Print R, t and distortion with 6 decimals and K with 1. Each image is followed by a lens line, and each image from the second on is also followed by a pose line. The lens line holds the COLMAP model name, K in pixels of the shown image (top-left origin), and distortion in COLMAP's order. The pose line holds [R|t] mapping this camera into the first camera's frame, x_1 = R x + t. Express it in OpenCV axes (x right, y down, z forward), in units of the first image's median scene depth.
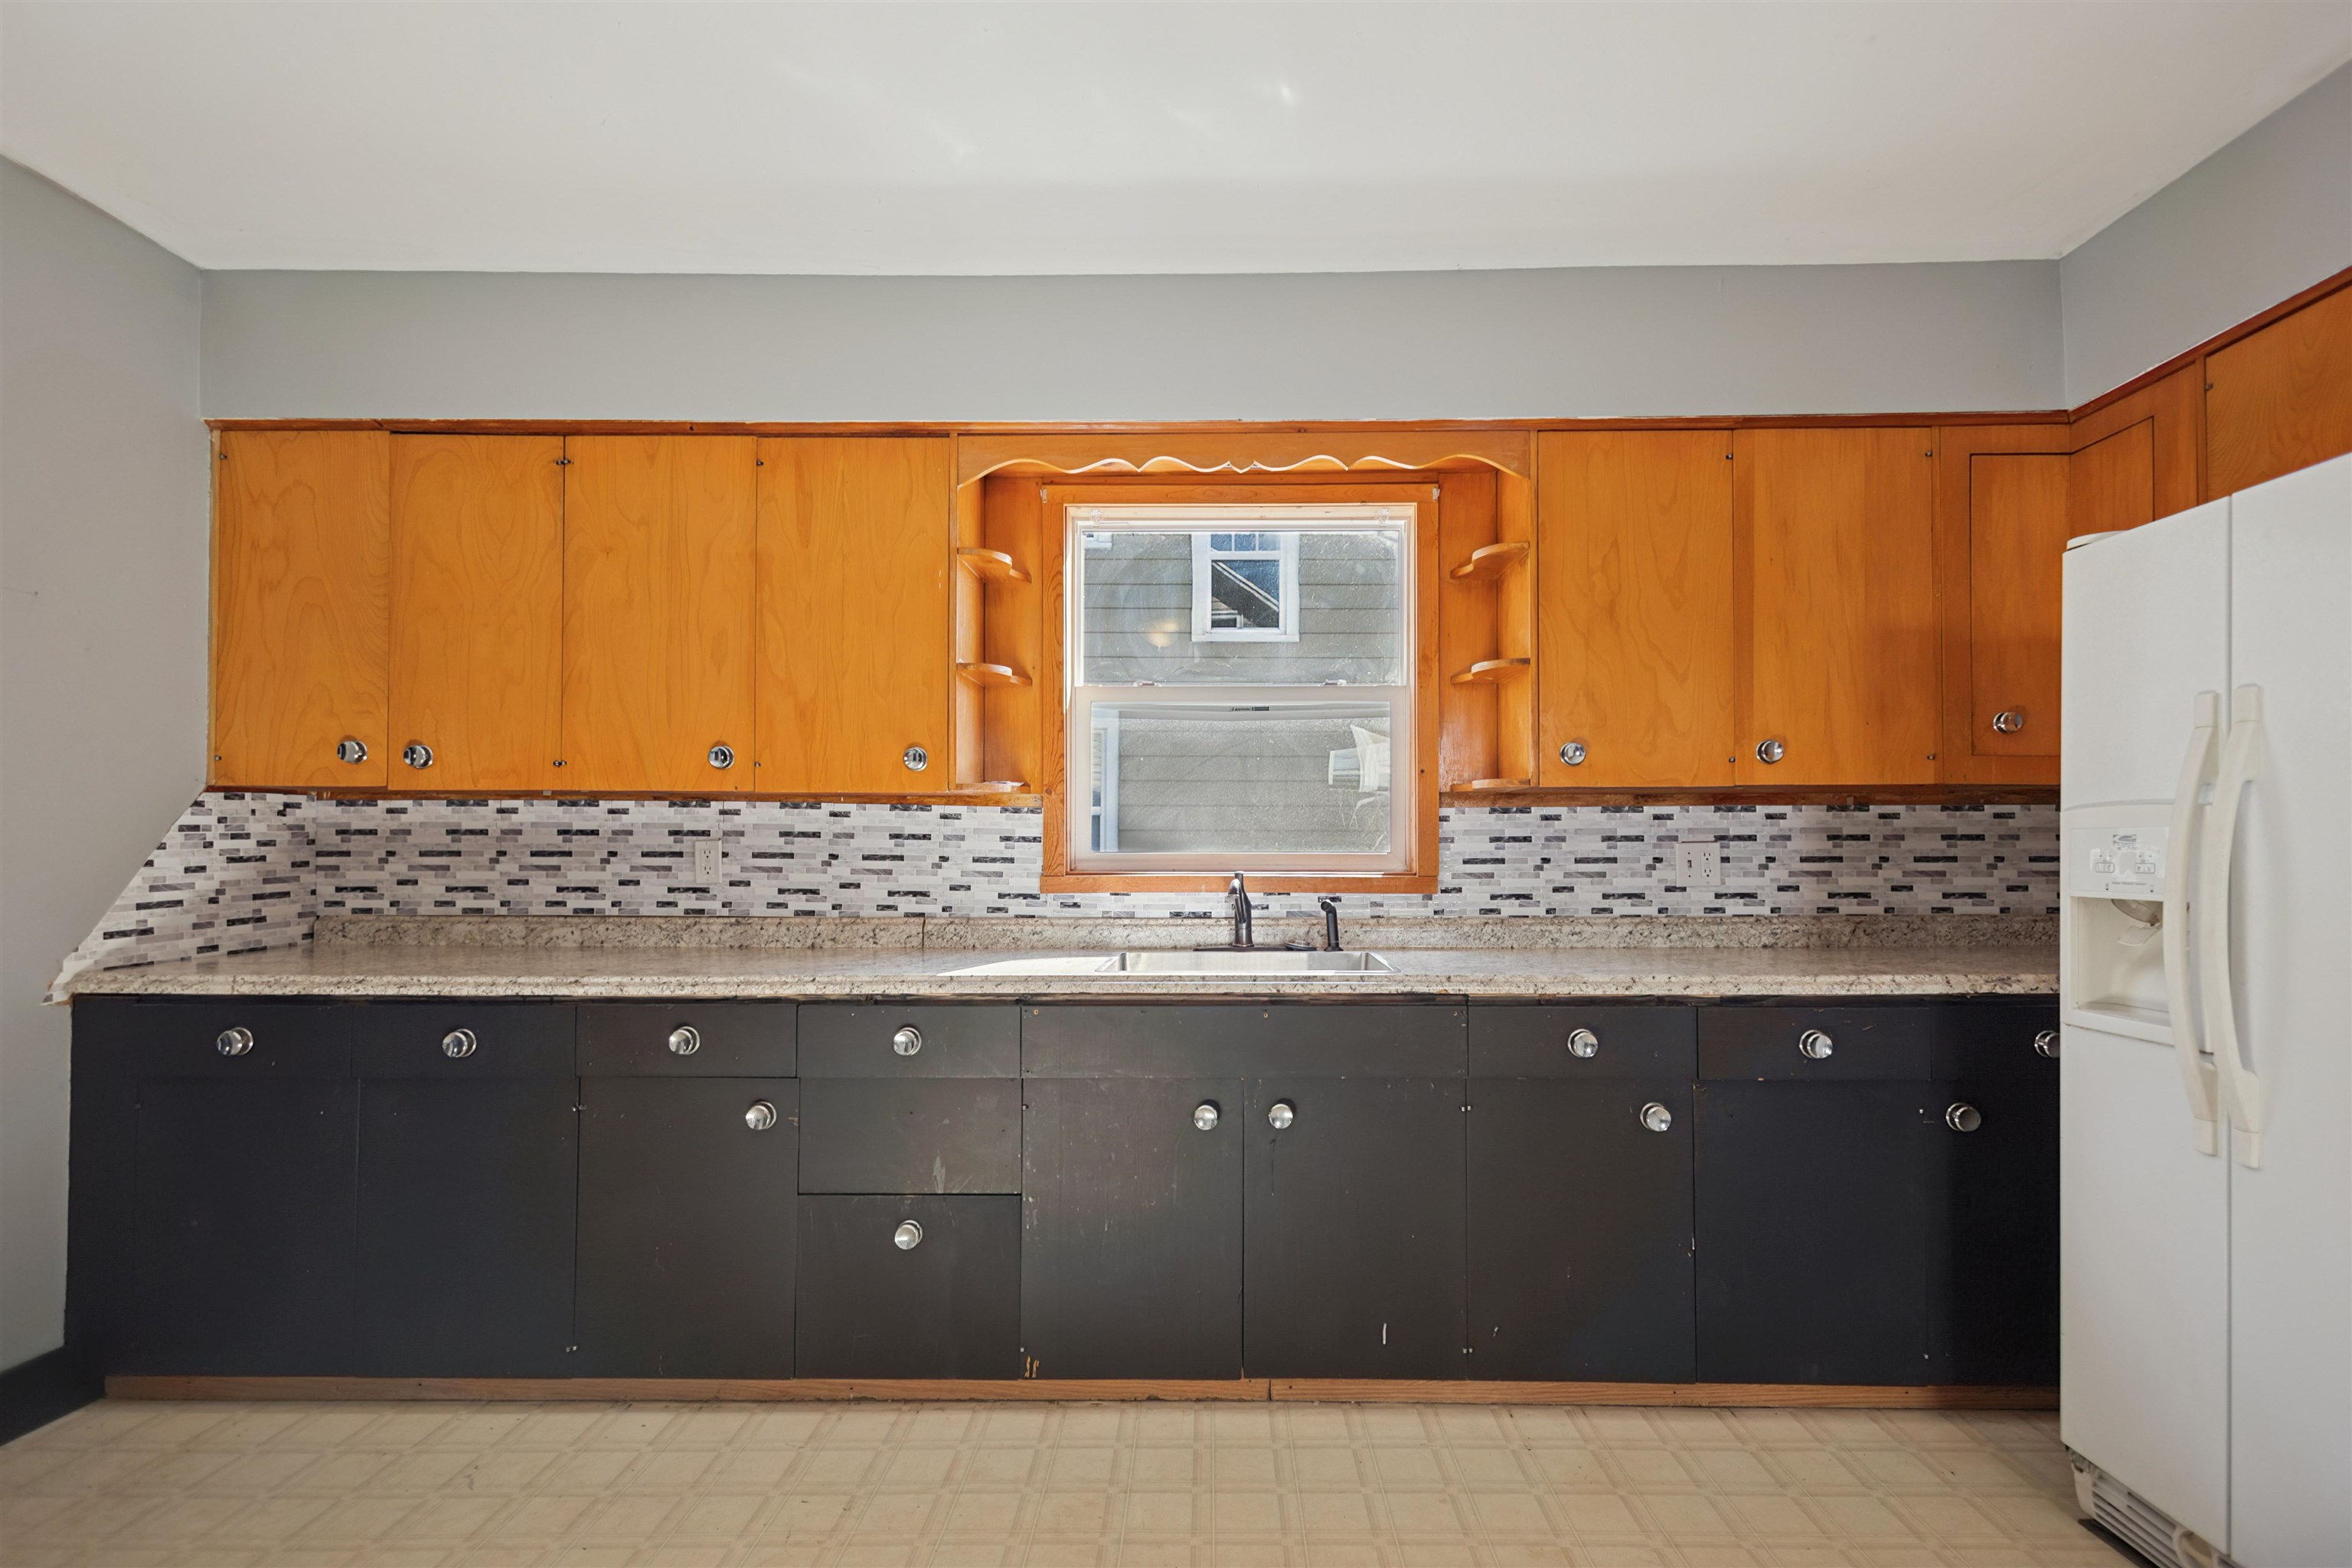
lens RADIAL K [[1094.8, 0, 1186.7], [0, 1094.8, 826.2], [0, 0, 1]] dist [0.004433, 0.000358]
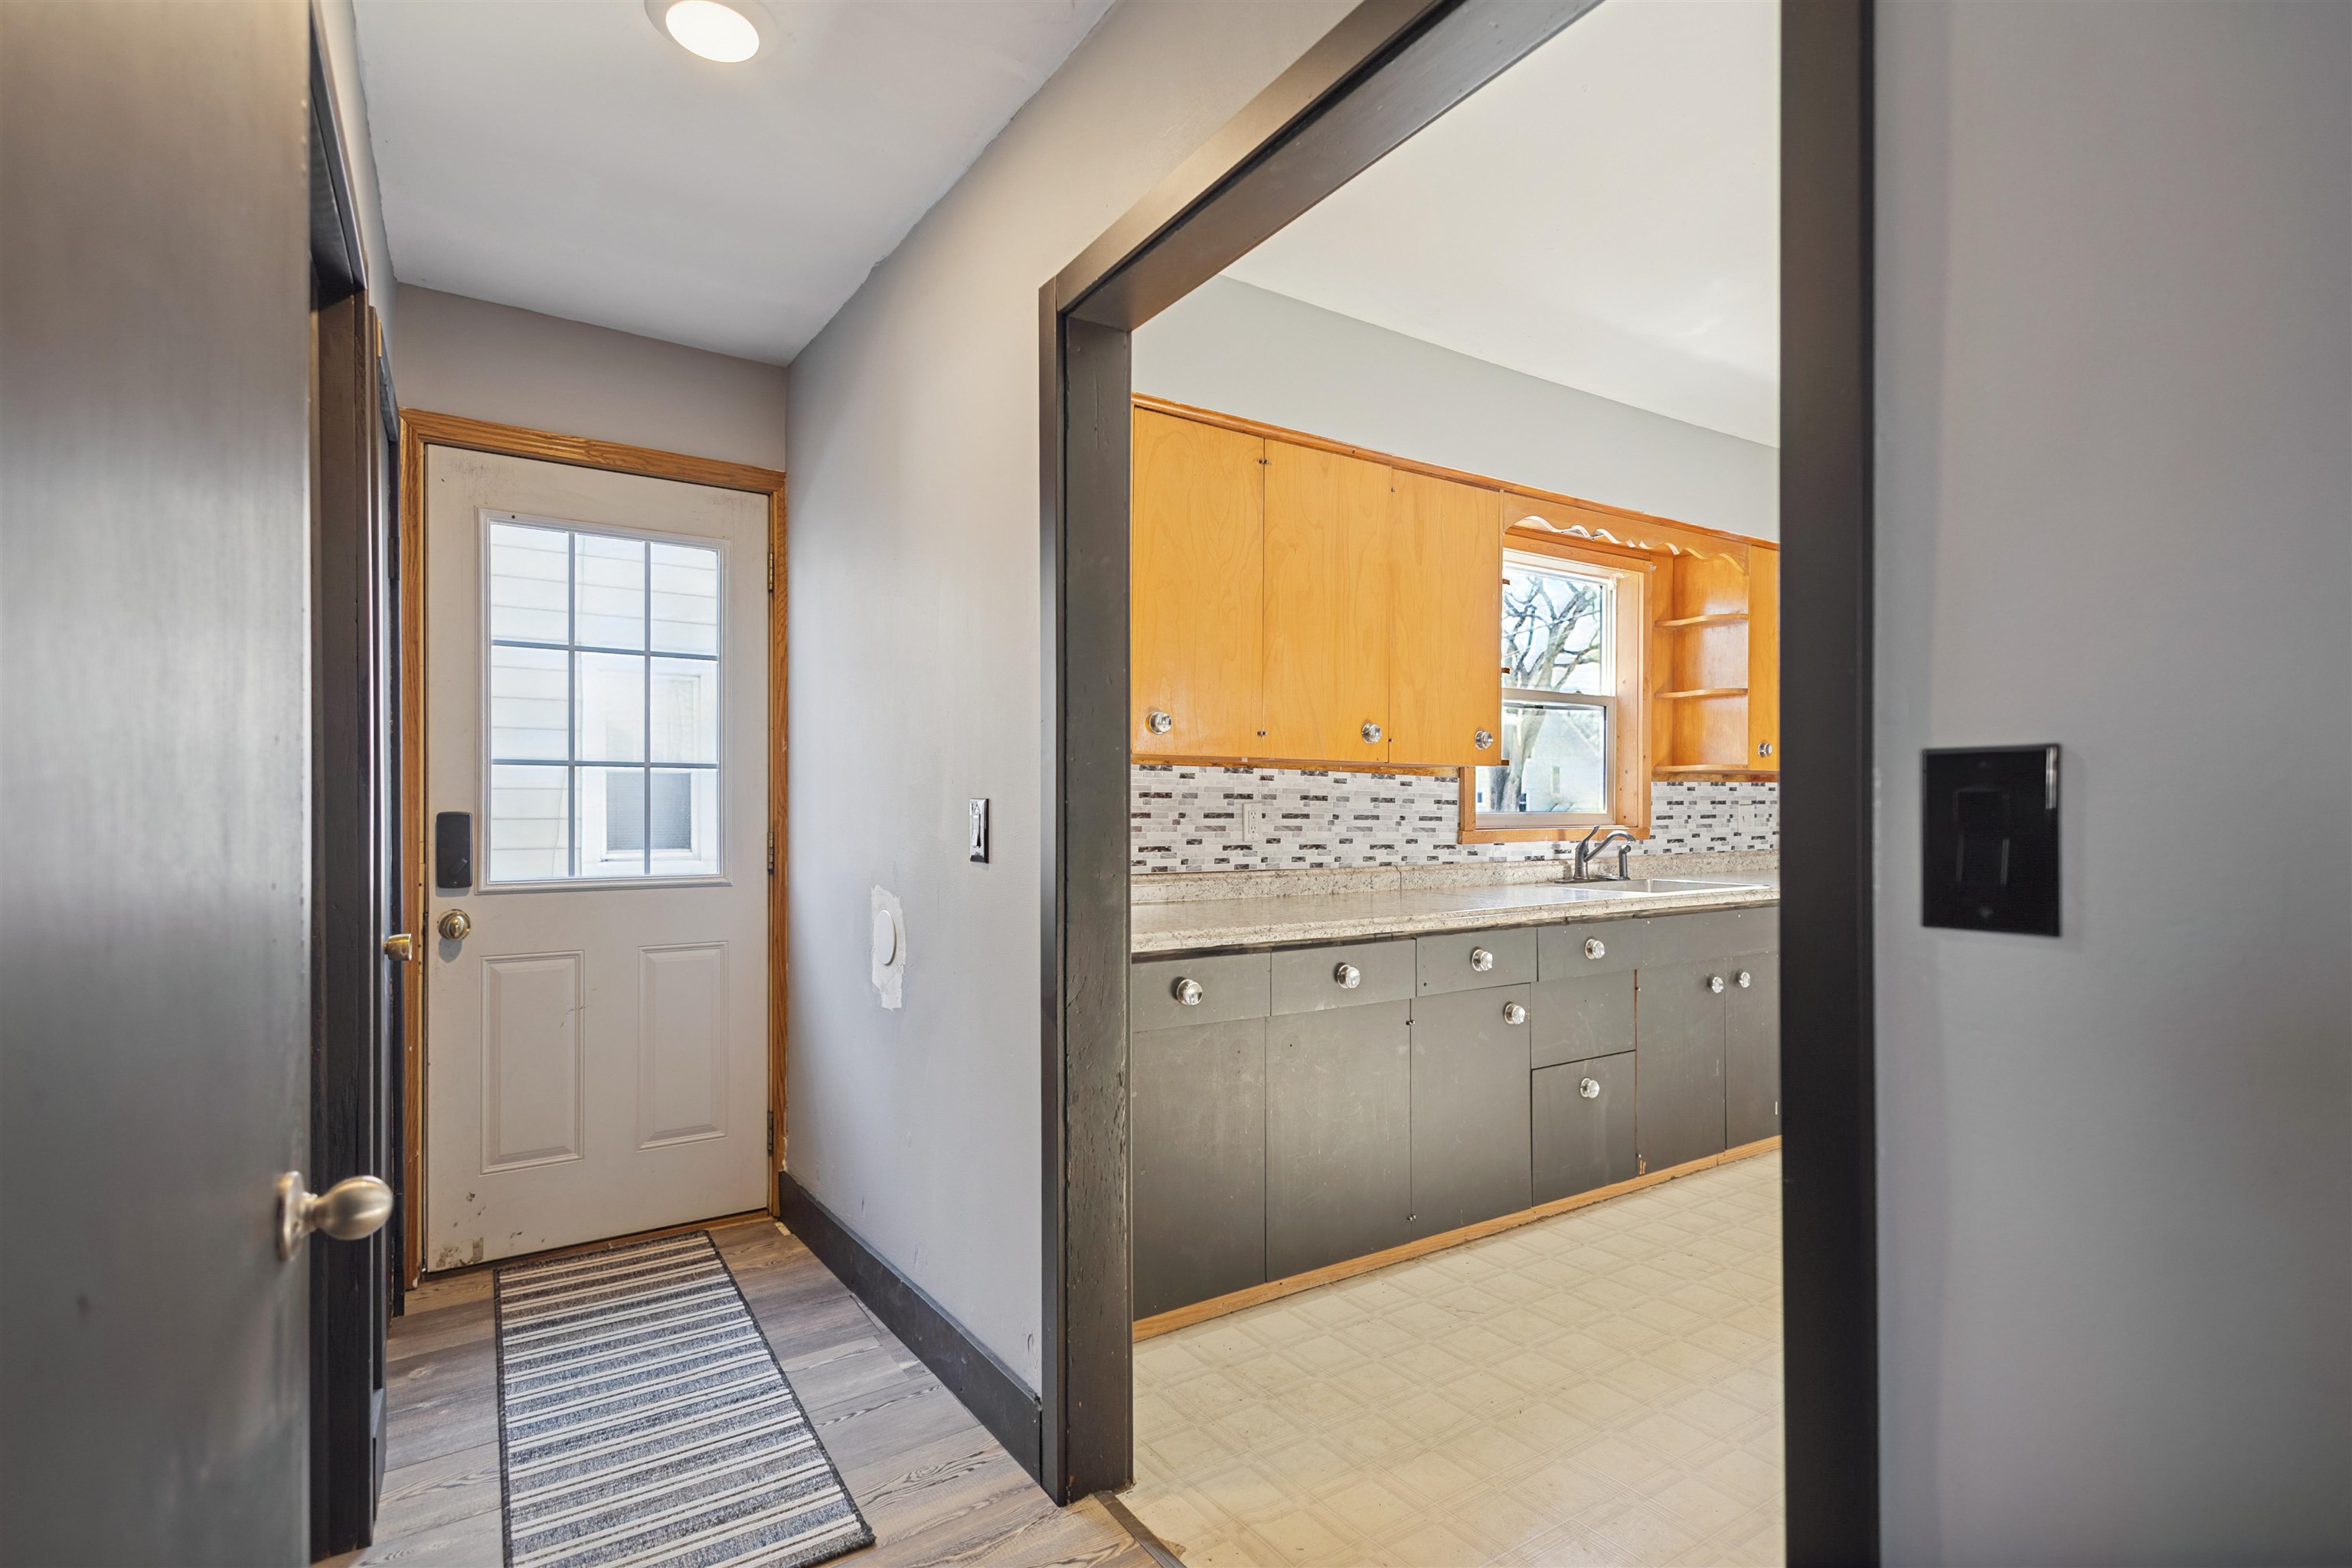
lens RADIAL K [[1141.2, 0, 1170.0], [0, 1141.2, 811.3], [0, 0, 1]] dist [0.014421, -0.000152]
pose [[0.828960, -0.002736, 0.559301, -1.170830], [-0.011793, 0.999680, 0.022368, -0.003530], [-0.559183, -0.025138, 0.828663, 0.080514]]
